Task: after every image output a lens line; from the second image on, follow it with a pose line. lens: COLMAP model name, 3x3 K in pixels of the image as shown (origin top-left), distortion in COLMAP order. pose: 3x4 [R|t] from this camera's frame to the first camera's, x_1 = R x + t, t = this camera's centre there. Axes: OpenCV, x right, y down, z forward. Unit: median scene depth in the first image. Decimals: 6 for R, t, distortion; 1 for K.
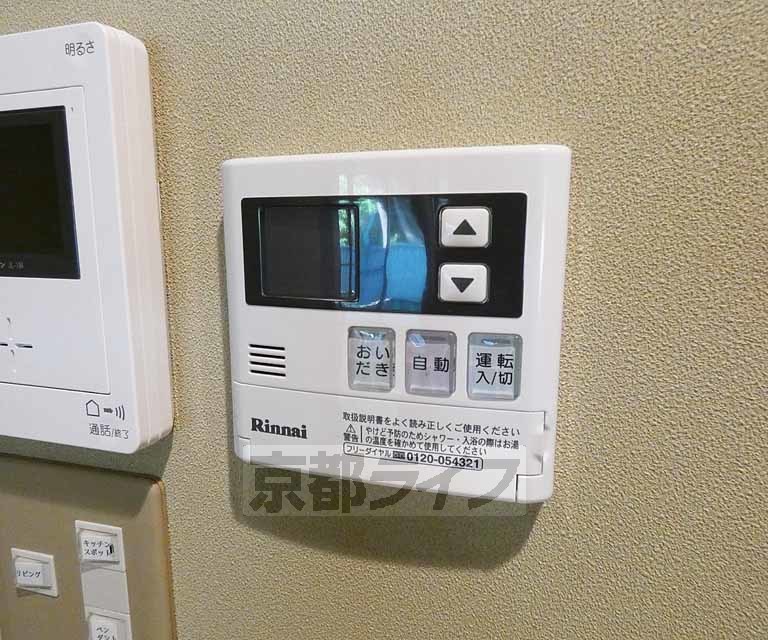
lens RADIAL K [[503.2, 0, 382.2], [0, 503.2, 323.1], [0, 0, 1]] dist [-0.028856, -0.009729]
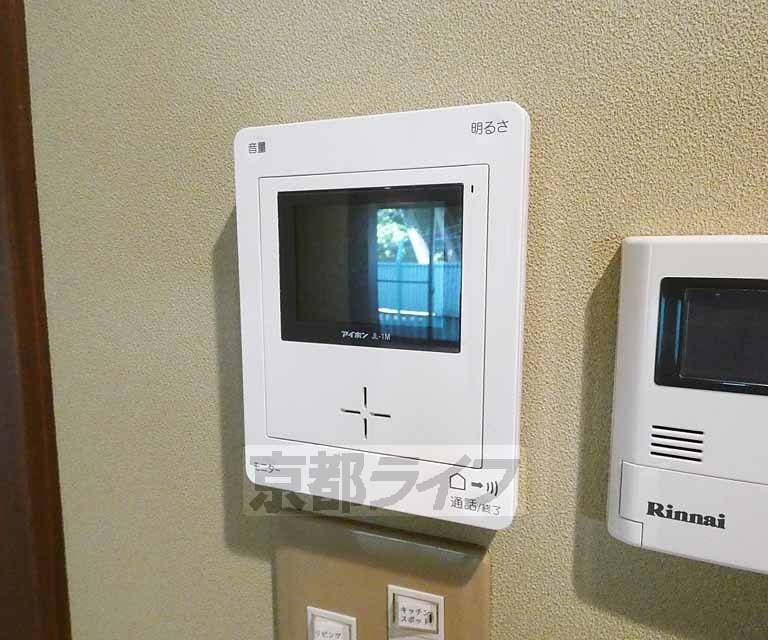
lens RADIAL K [[503.2, 0, 382.6], [0, 503.2, 323.6], [0, 0, 1]] dist [-0.028856, -0.009729]
pose [[0.991227, 0.006613, -0.132005, -0.618149], [-0.012370, 0.999005, -0.042844, -0.100430], [0.131590, 0.044101, 0.990323, -0.020690]]
